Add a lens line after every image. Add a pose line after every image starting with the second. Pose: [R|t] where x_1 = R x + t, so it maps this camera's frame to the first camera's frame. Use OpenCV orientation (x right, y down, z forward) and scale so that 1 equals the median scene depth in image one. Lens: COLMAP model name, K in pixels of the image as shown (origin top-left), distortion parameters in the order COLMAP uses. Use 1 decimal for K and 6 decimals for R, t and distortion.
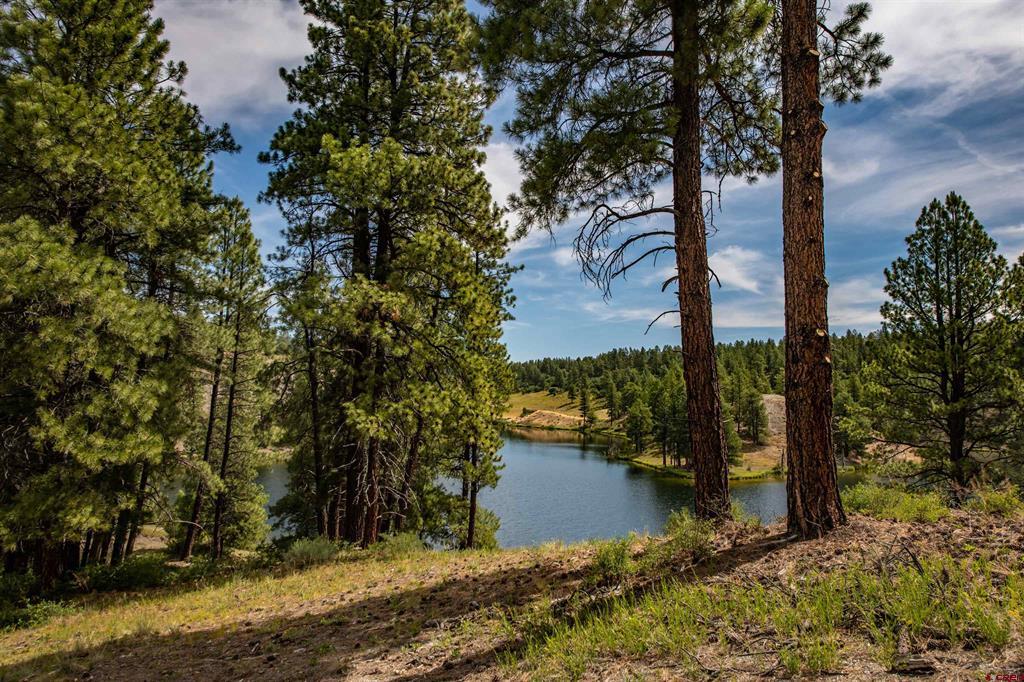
lens RADIAL K [[679.8, 0, 511.1], [0, 679.8, 343.6], [0, 0, 1]] dist [0.000694, -0.000121]
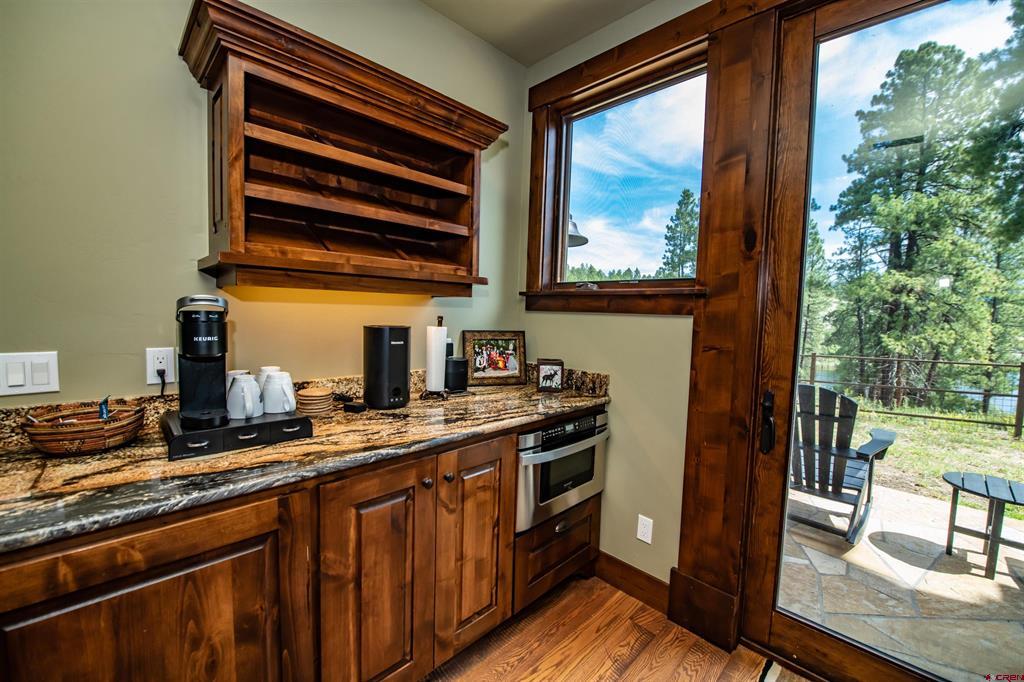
lens RADIAL K [[419.7, 0, 513.5], [0, 419.7, 342.7], [0, 0, 1]] dist [-0.019687, -0.000465]
pose [[0.569710, 0.050452, -0.820296, 0.125414], [0.052895, 0.993794, 0.097859, -0.061595], [0.820142, -0.099141, 0.563506, -0.533807]]
